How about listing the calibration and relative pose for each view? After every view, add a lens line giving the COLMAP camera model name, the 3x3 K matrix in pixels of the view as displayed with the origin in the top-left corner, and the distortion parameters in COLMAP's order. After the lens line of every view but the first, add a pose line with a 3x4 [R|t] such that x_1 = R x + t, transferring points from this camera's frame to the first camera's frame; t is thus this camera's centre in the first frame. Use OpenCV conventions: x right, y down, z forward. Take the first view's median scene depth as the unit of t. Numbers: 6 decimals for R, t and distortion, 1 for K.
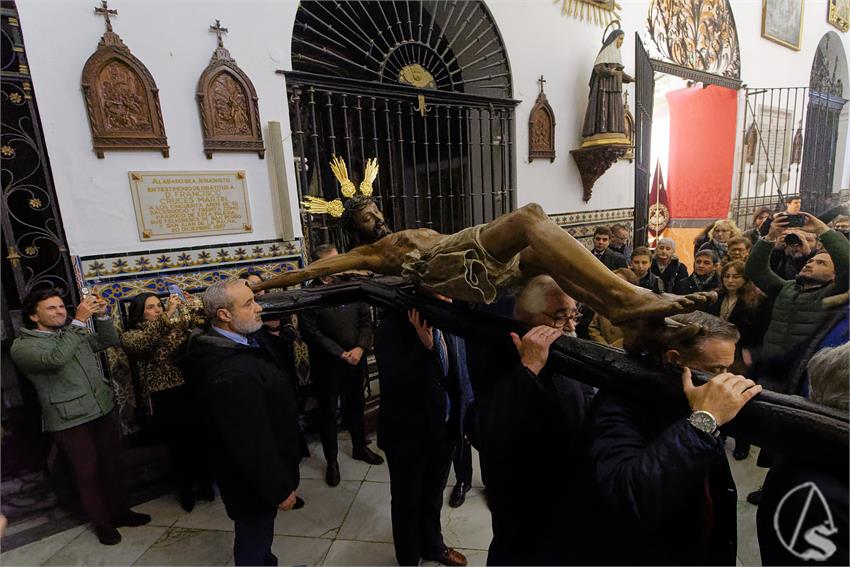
lens RADIAL K [[431.1, 0, 423.0], [0, 431.1, 291.7], [0, 0, 1]] dist [-0.001216, -0.000573]
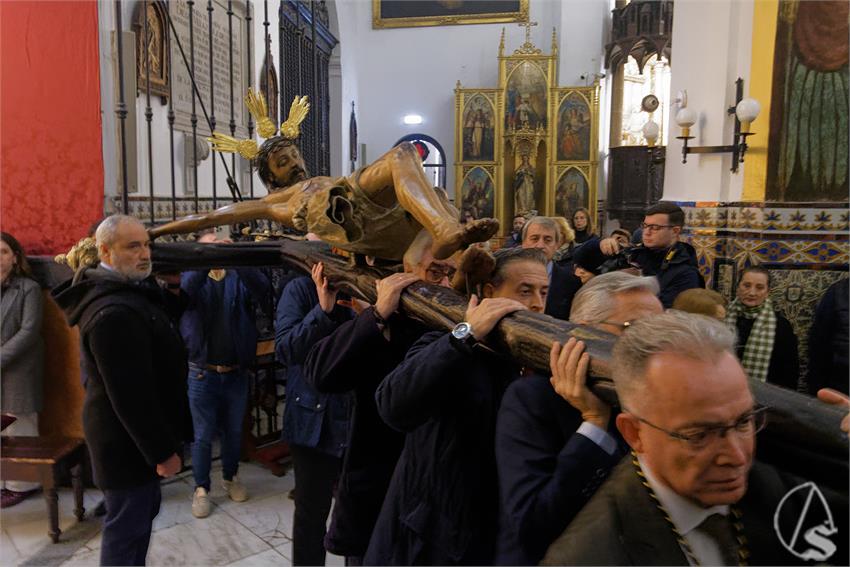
lens RADIAL K [[711.4, 0, 425.4], [0, 711.4, 288.8], [0, 0, 1]] dist [0.006160, -0.000141]
pose [[0.625407, -0.028396, 0.779781, 0.473826], [0.096177, 0.994523, -0.040921, -0.111172], [-0.774348, 0.100589, 0.624713, 0.526783]]
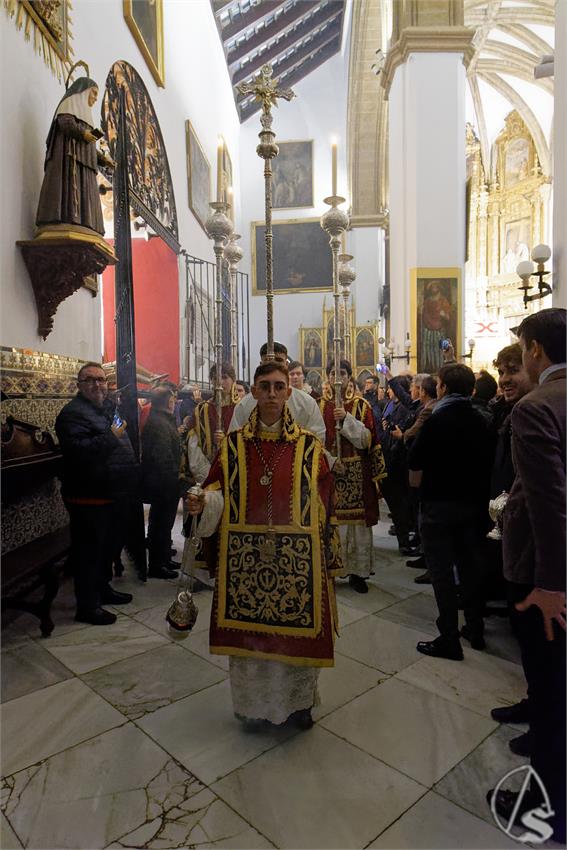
lens RADIAL K [[554.1, 0, 285.5], [0, 554.1, 423.1], [0, 0, 1]] dist [-0.004334, 0.004458]
pose [[0.602092, 0.027570, 0.797951, -0.013489], [0.119180, 0.985104, -0.123963, 0.027272], [-0.789482, 0.169737, 0.589837, 0.229760]]
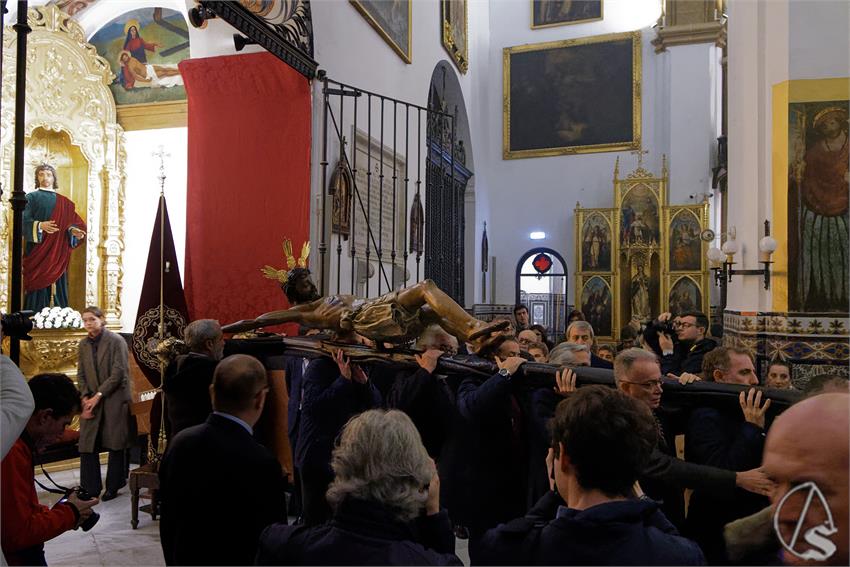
lens RADIAL K [[711.4, 0, 425.2], [0, 711.4, 286.2], [0, 0, 1]] dist [0.006160, -0.000141]
pose [[0.760179, 0.086236, 0.643965, 0.340750], [0.060126, 0.977562, -0.201887, -0.081910], [-0.646926, 0.192189, 0.737936, 0.383318]]
